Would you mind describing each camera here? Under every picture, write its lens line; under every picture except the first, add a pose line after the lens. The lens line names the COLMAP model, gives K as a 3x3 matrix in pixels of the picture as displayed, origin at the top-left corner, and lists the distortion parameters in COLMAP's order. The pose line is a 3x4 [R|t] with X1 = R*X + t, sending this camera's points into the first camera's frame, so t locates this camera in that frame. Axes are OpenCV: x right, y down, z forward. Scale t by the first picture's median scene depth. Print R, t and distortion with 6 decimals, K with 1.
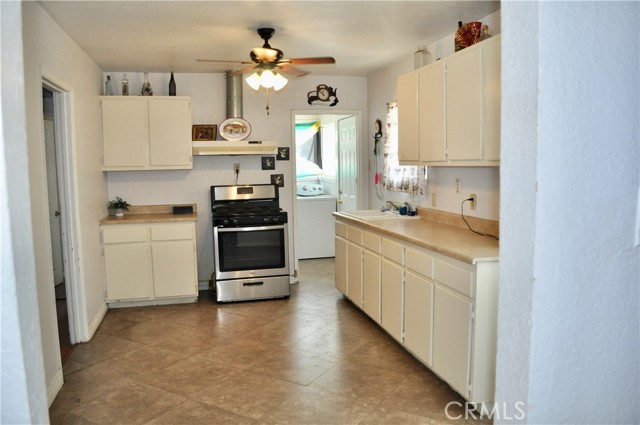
lens RADIAL K [[499.7, 0, 317.2], [0, 499.7, 214.3], [0, 0, 1]] dist [-0.083928, 0.009349]
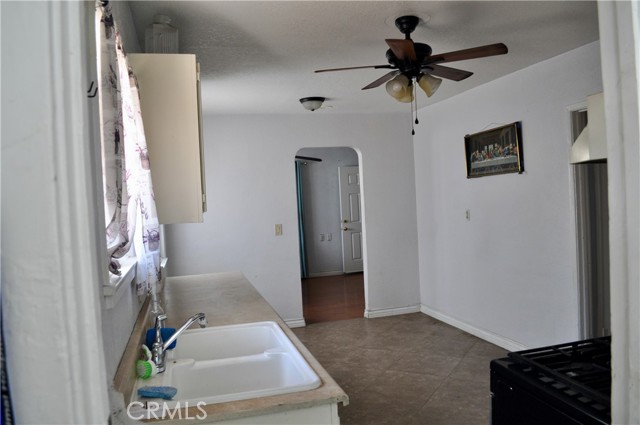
lens RADIAL K [[499.7, 0, 320.1], [0, 499.7, 213.4], [0, 0, 1]] dist [-0.083928, 0.009349]
pose [[-0.997526, 0.065290, -0.026049, 0.048827], [0.061316, 0.989382, 0.131771, -0.142785], [0.034376, 0.129848, -0.990938, 1.303429]]
